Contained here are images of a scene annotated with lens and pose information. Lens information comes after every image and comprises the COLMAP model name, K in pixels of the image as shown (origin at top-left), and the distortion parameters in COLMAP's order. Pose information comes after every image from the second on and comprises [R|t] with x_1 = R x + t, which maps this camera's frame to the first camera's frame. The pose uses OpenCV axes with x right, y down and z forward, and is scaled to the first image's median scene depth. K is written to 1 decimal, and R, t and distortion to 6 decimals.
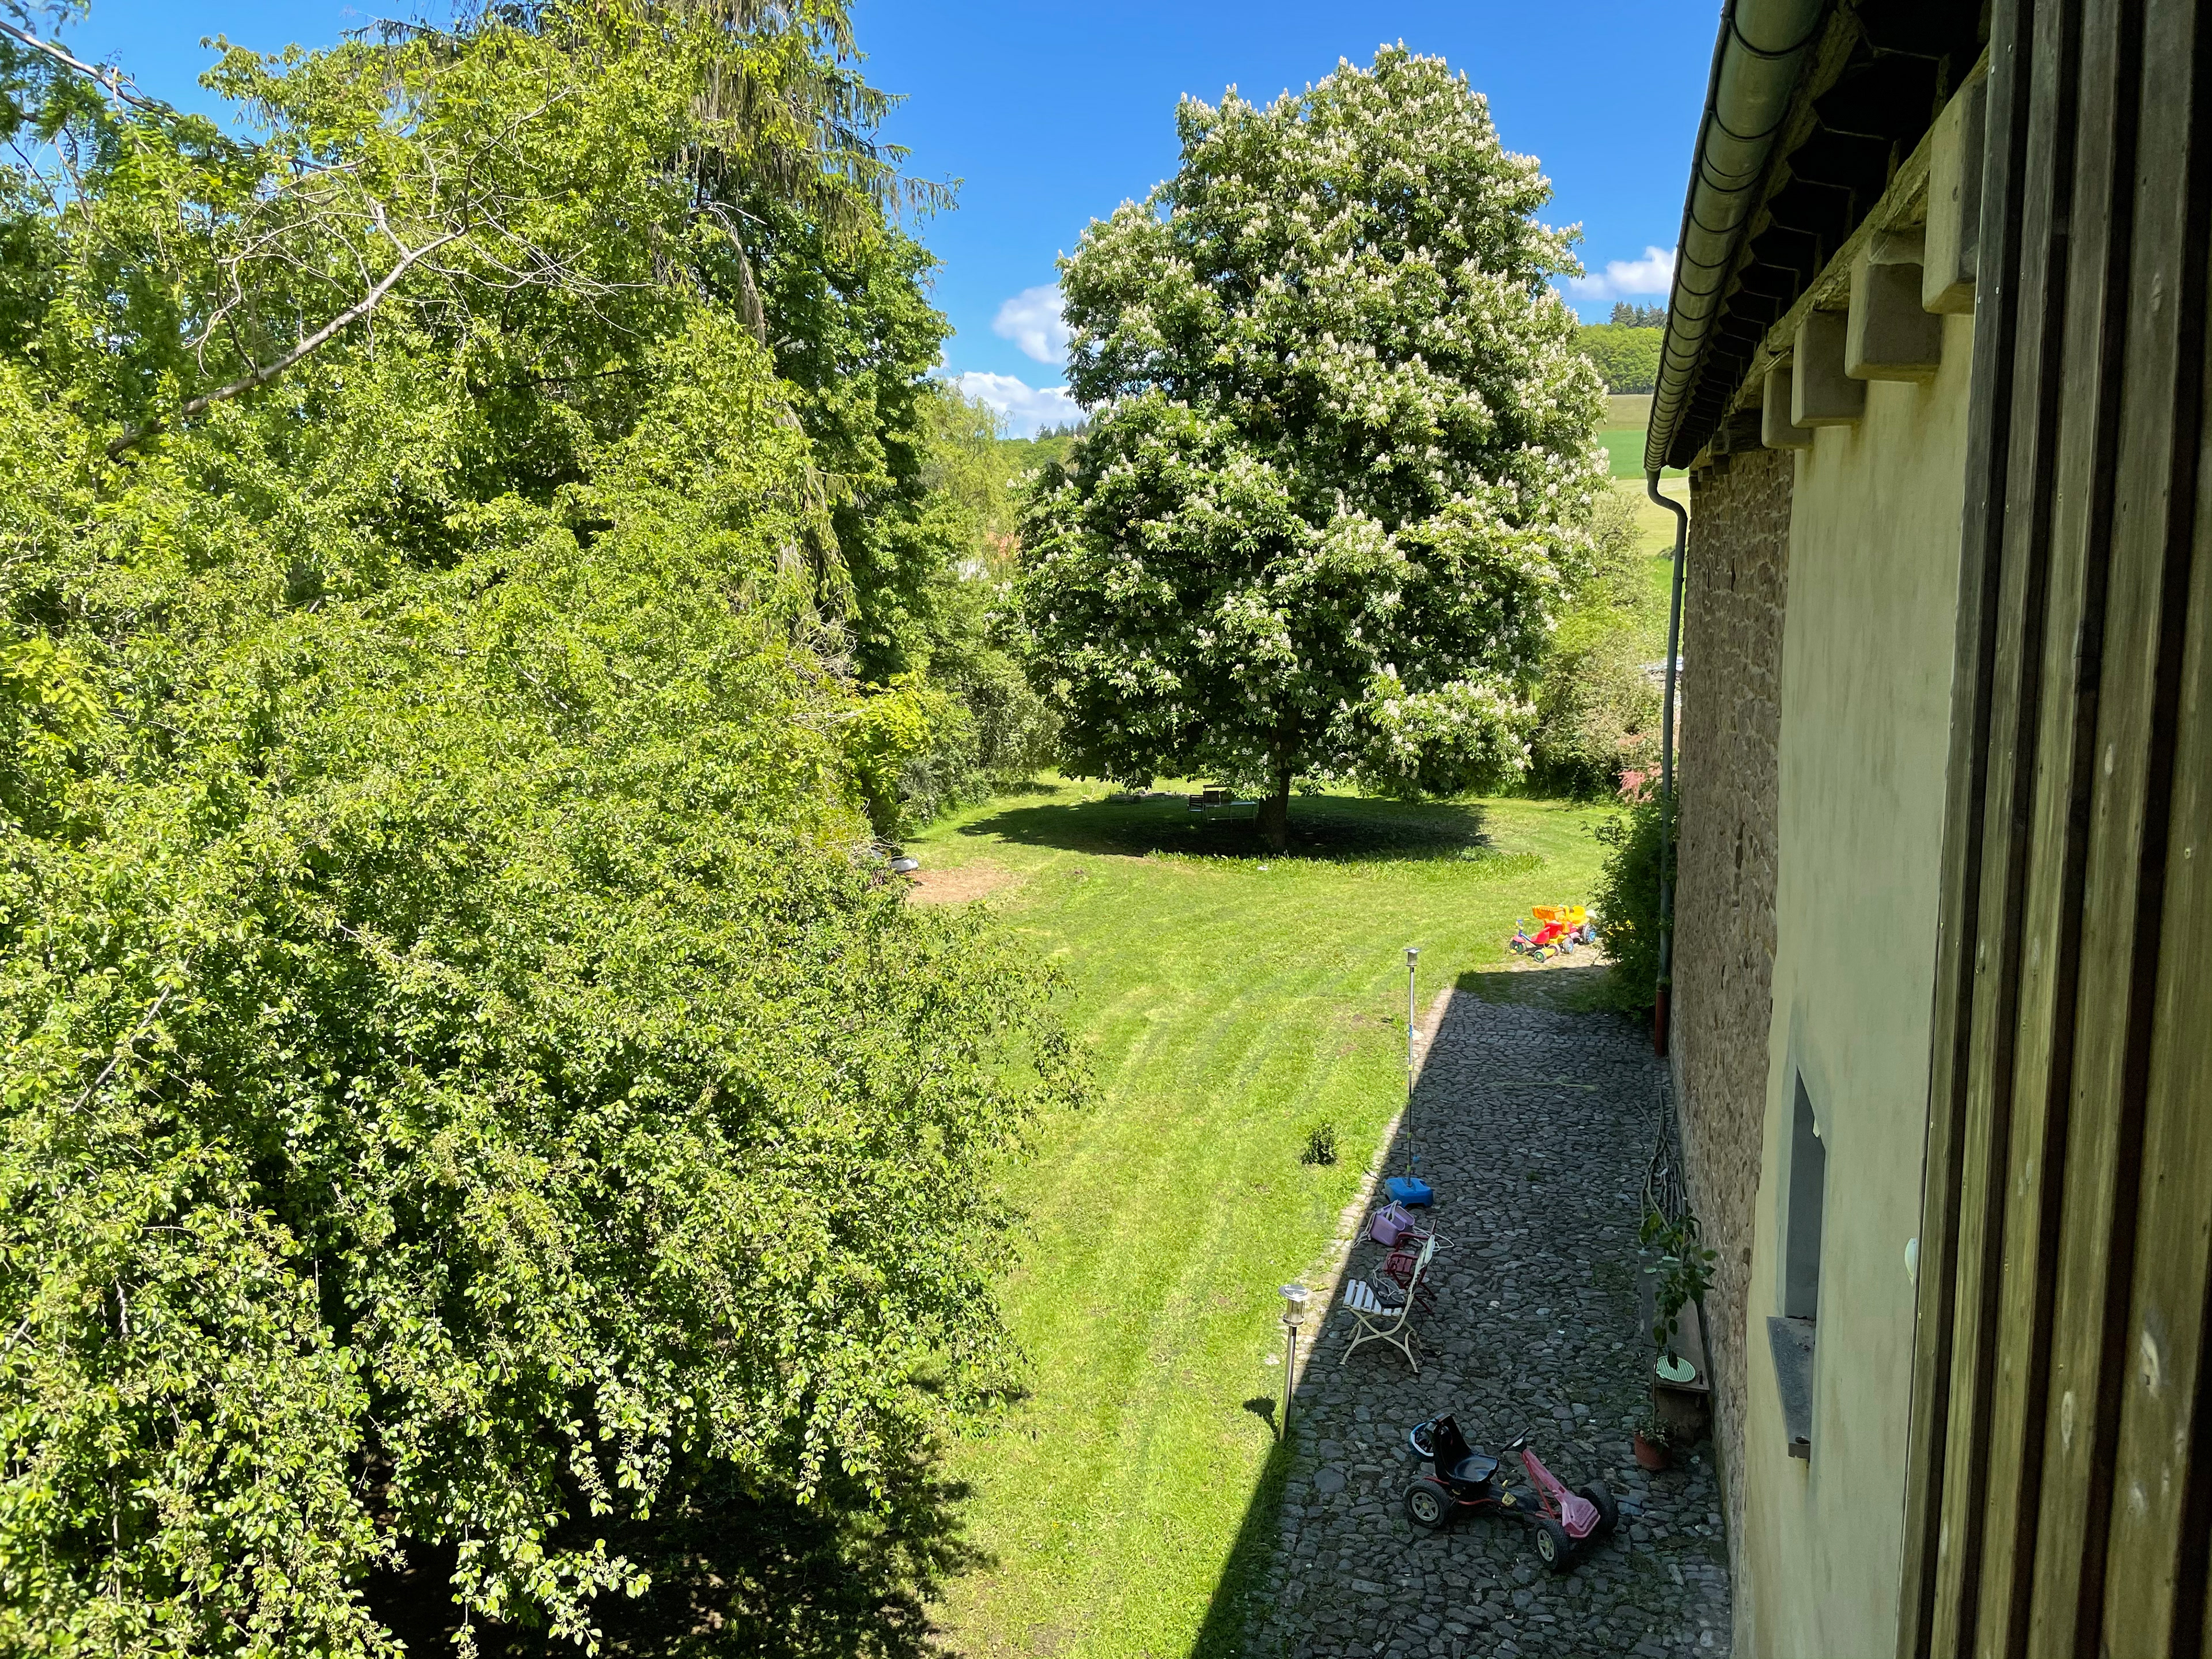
lens RADIAL K [[1723.9, 0, 1115.8], [0, 1723.9, 827.3], [0, 0, 1]] dist [0.049489, 0.000102]
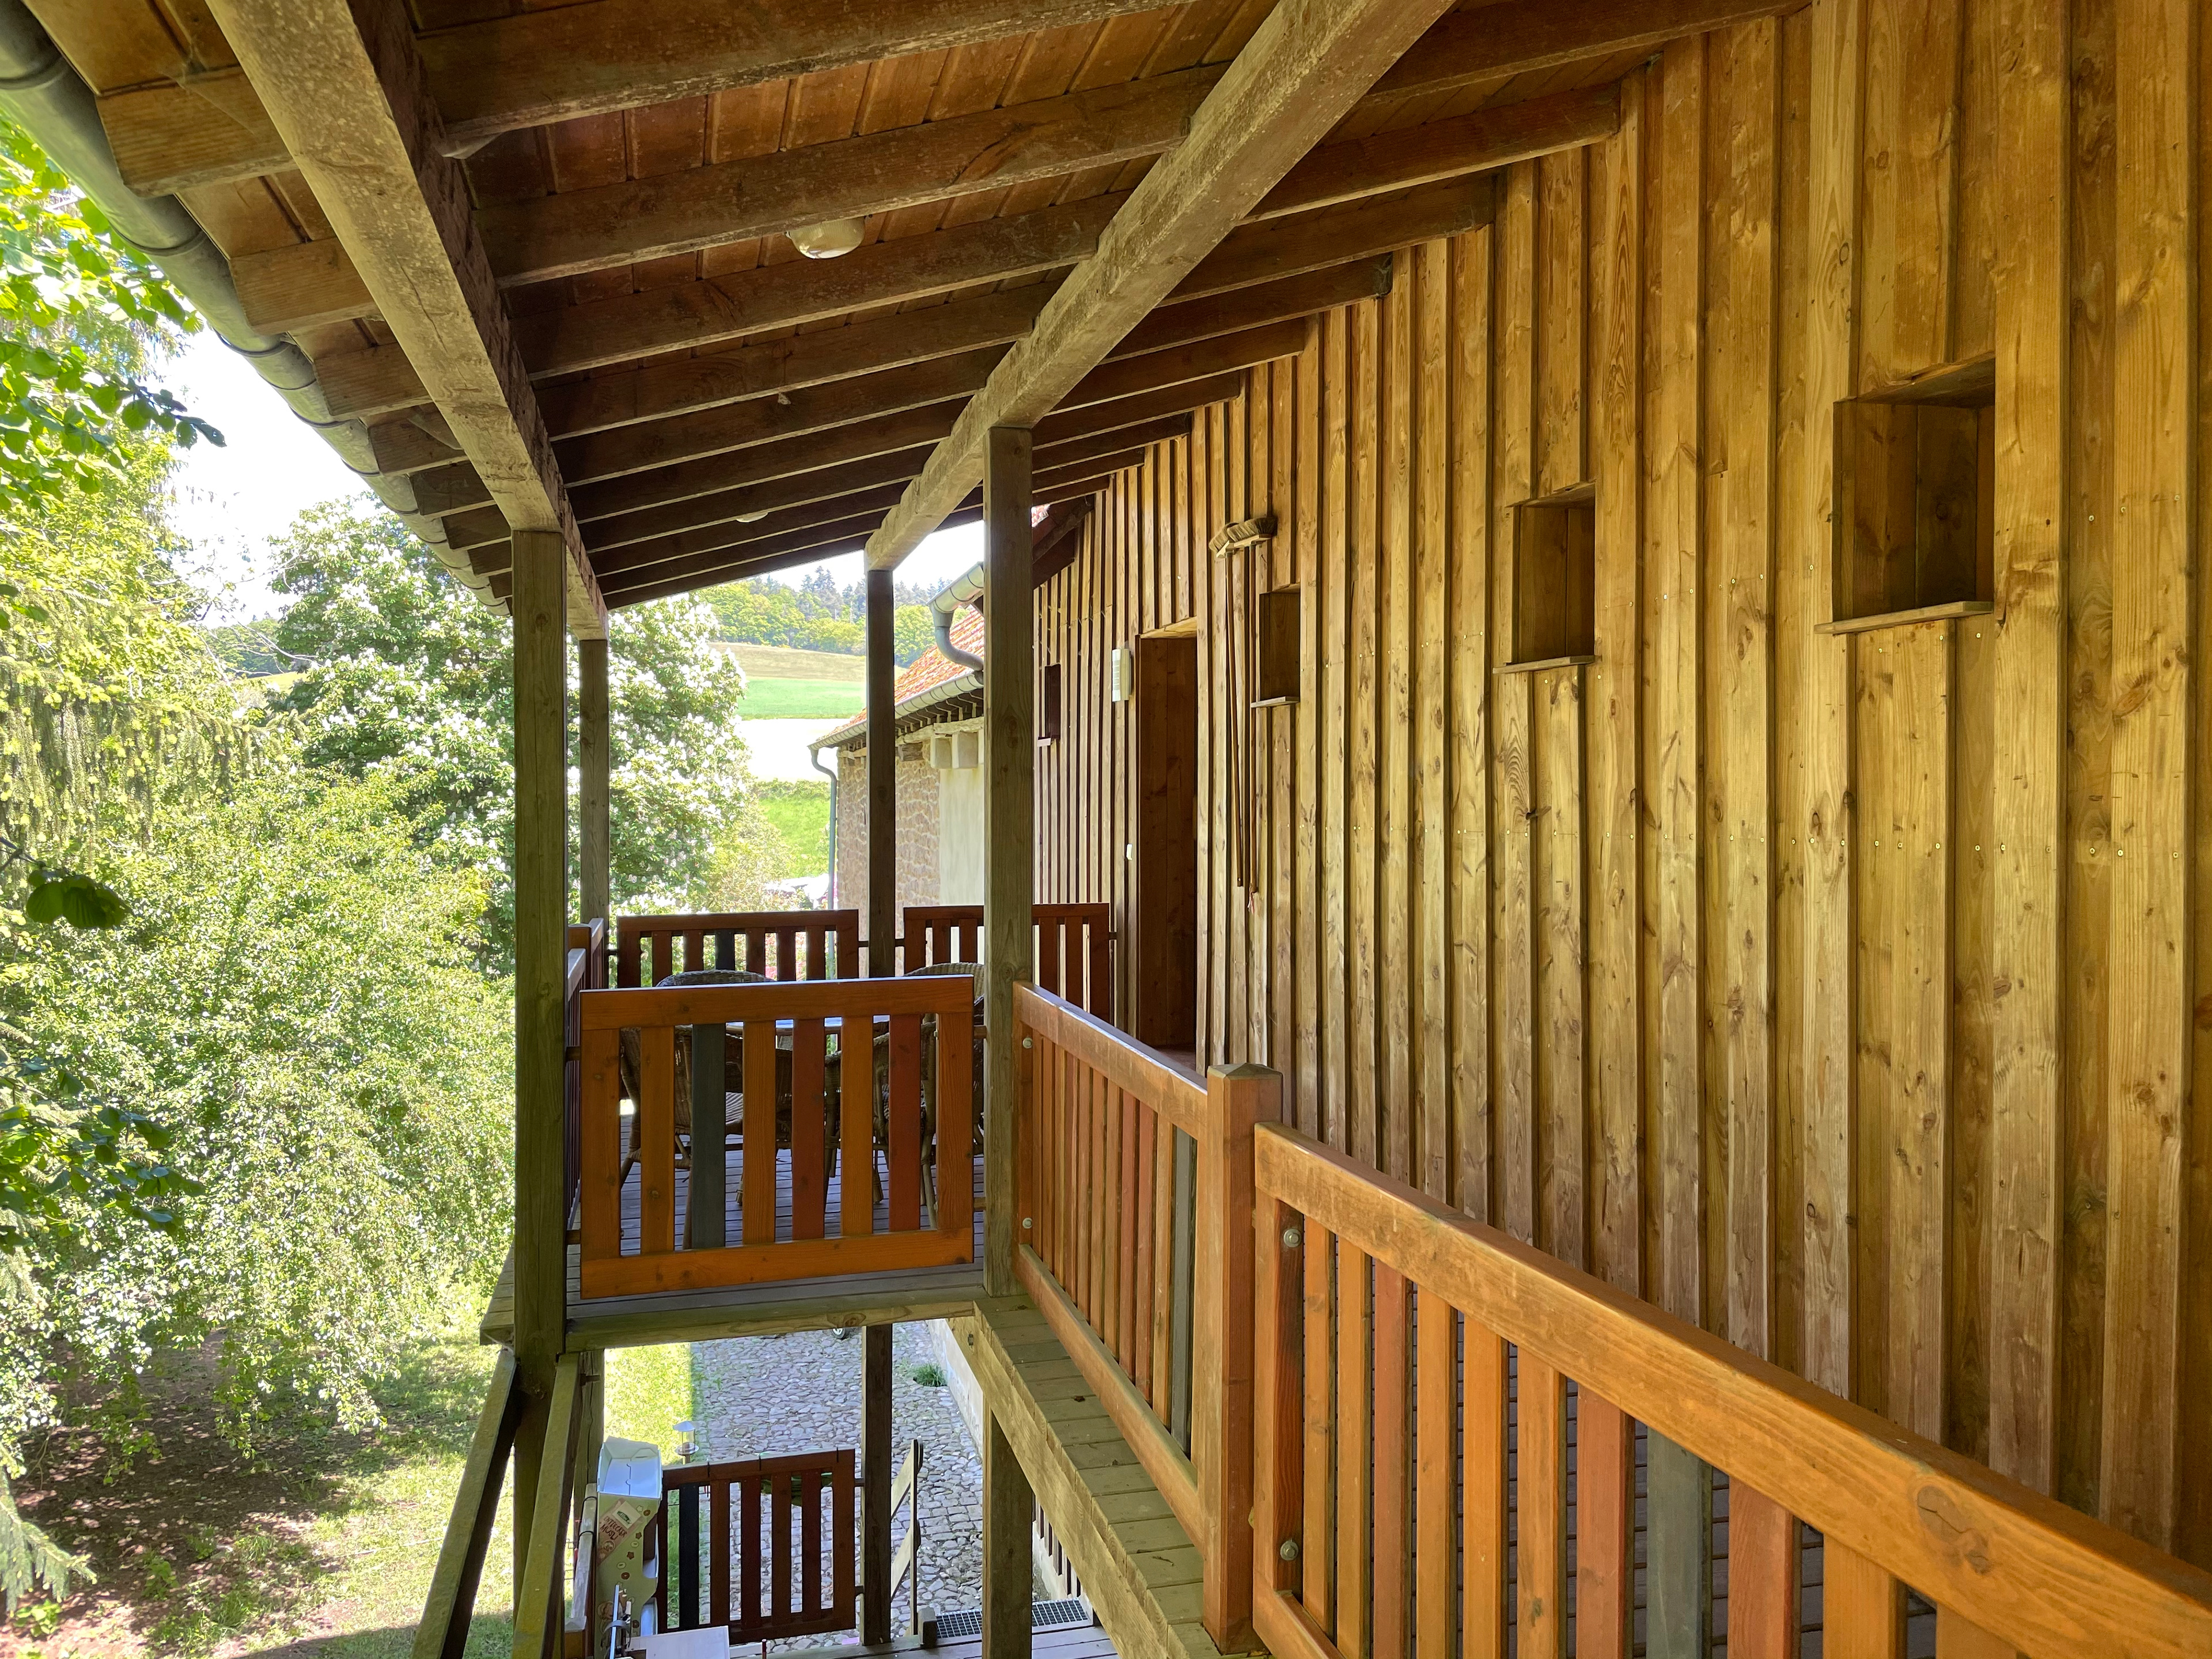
lens RADIAL K [[1723.9, 0, 1107.9], [0, 1723.9, 825.3], [0, 0, 1]] dist [0.049489, 0.000102]
pose [[0.861200, 0.004727, 0.508244, -0.152090], [0.061634, 0.991606, -0.113659, 0.029416], [-0.504515, 0.129209, 0.853680, -0.257700]]
